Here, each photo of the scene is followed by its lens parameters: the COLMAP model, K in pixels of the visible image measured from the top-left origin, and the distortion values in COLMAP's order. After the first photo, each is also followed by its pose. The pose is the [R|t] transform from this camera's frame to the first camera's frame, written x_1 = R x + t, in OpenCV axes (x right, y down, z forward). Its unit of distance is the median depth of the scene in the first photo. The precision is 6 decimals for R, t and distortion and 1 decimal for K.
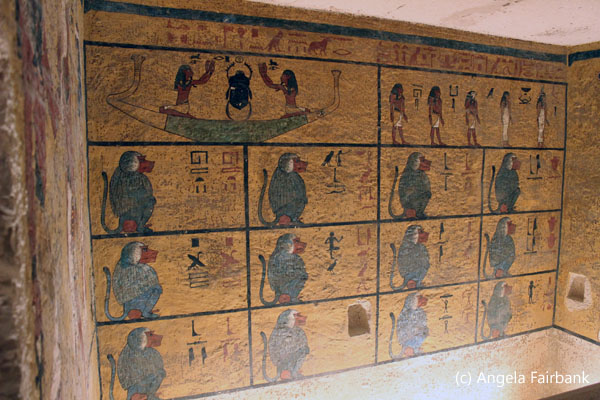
lens RADIAL K [[504.4, 0, 316.9], [0, 504.4, 201.3], [0, 0, 1]] dist [-0.158505, 0.132057]
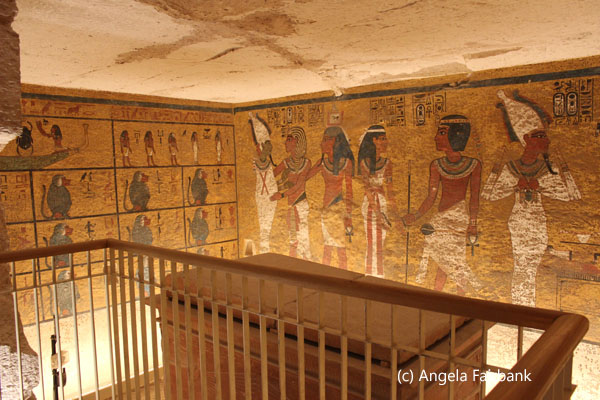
lens RADIAL K [[504.4, 0, 316.2], [0, 504.4, 196.1], [0, 0, 1]] dist [-0.158505, 0.132057]
pose [[0.887443, -0.060930, 0.456872, -0.034324], [0.084283, 0.995963, -0.030890, 0.083909], [-0.453145, 0.065919, 0.888996, -0.708844]]
